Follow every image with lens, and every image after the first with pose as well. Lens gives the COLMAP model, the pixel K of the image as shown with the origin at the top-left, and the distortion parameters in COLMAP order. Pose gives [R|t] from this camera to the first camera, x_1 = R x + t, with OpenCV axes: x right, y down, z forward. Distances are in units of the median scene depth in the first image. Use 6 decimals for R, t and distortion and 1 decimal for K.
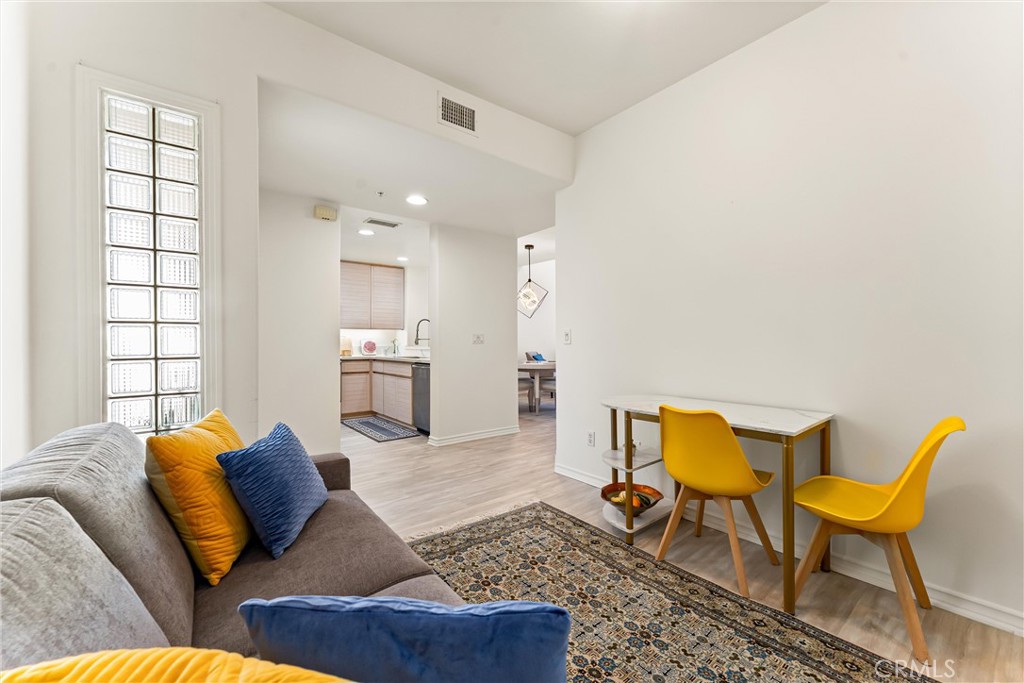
lens RADIAL K [[410.9, 0, 512.0], [0, 410.9, 341.5], [0, 0, 1]] dist [-0.000904, -0.000090]
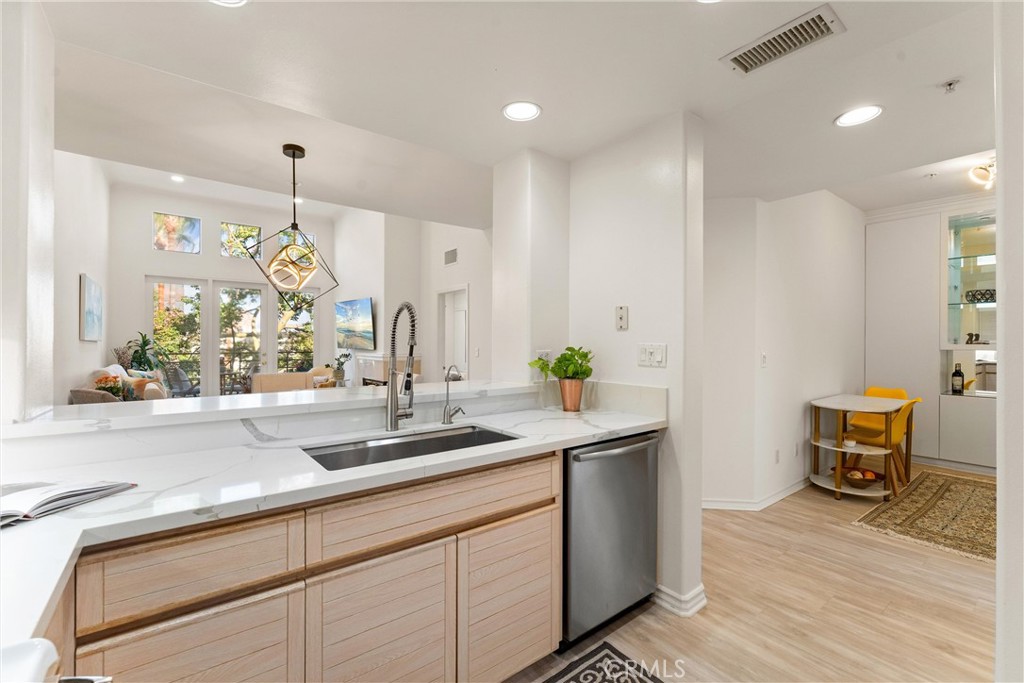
lens RADIAL K [[437.7, 0, 509.3], [0, 437.7, 341.2], [0, 0, 1]] dist [-0.000584, -0.000140]
pose [[0.015725, 0.007315, 0.999850, -1.152207], [-0.003190, 0.999969, -0.007266, -0.057946], [-0.999871, -0.003075, 0.015748, 2.048530]]
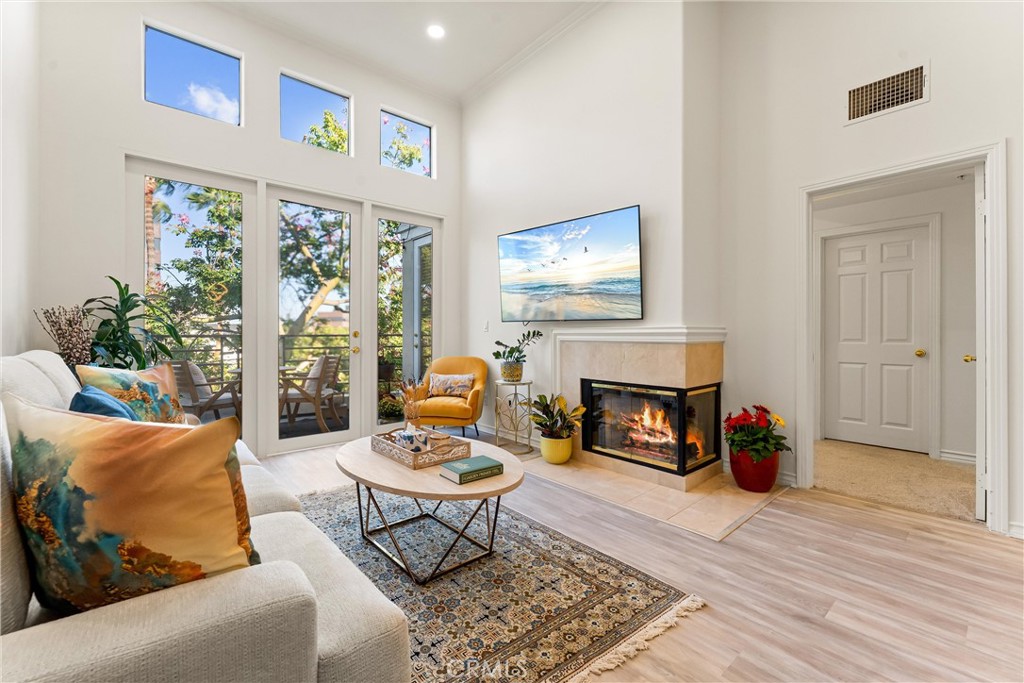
lens RADIAL K [[425.5, 0, 507.6], [0, 425.5, 333.0], [0, 0, 1]] dist [-0.002182, -0.000142]
pose [[-0.034653, 0.007580, 0.999371, 0.322823], [-0.001724, 0.999969, -0.007644, 0.026911], [-0.999398, -0.001988, -0.034639, 3.341171]]
